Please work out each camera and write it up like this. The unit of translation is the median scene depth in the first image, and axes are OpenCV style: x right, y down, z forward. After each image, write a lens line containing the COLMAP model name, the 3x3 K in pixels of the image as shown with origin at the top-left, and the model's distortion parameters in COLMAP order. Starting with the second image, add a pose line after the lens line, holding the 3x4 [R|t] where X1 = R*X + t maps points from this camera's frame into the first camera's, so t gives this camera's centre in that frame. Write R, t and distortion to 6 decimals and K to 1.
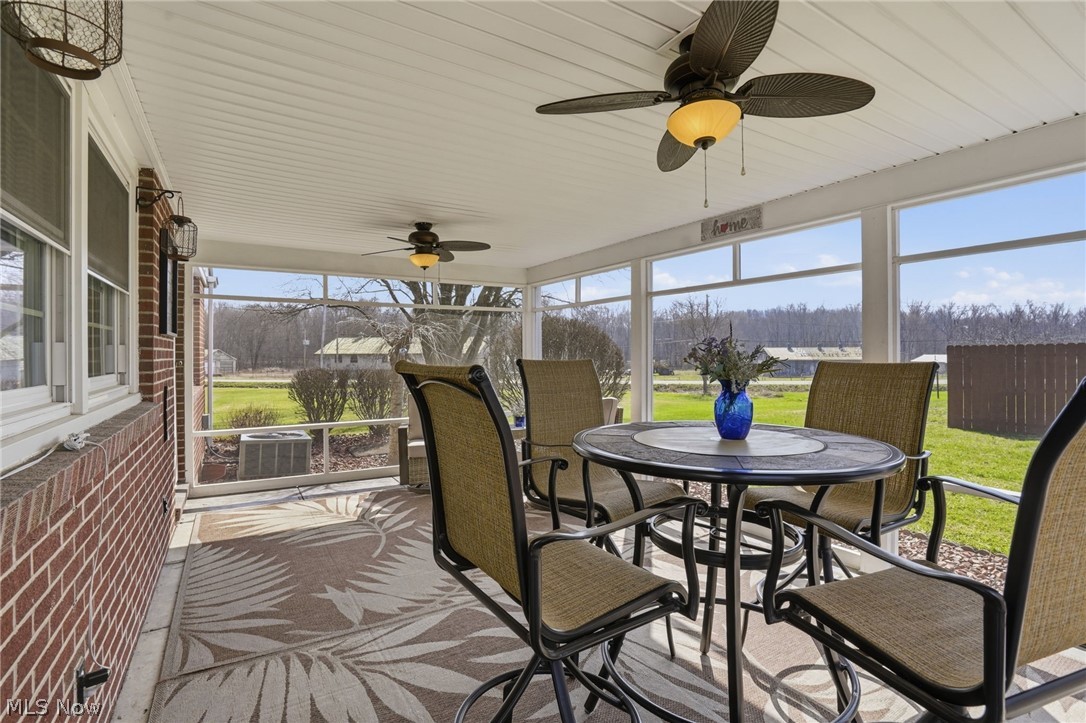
lens RADIAL K [[518.7, 0, 536.8], [0, 518.7, 362.1], [0, 0, 1]] dist [-0.031117, 0.000713]
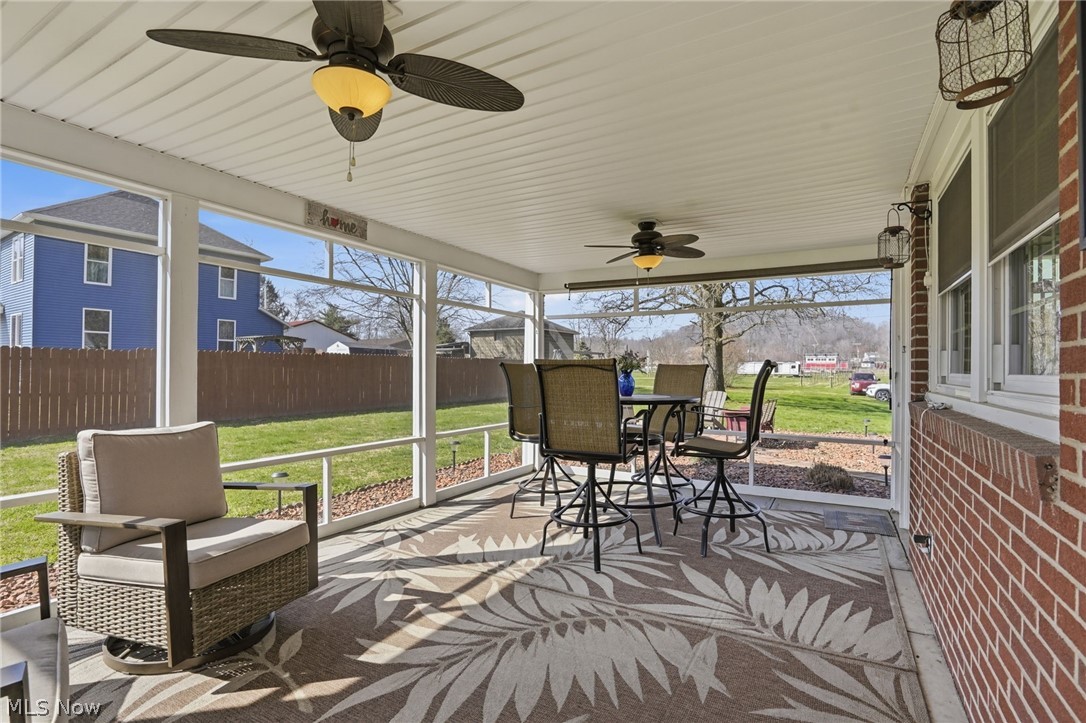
lens RADIAL K [[518.7, 0, 536.8], [0, 518.7, 362.1], [0, 0, 1]] dist [-0.031117, 0.000713]
pose [[-0.488618, 0.006661, 0.872473, -1.109212], [-0.008189, 0.999892, -0.012221, 0.013543], [-0.872460, -0.013116, -0.488510, 1.904334]]
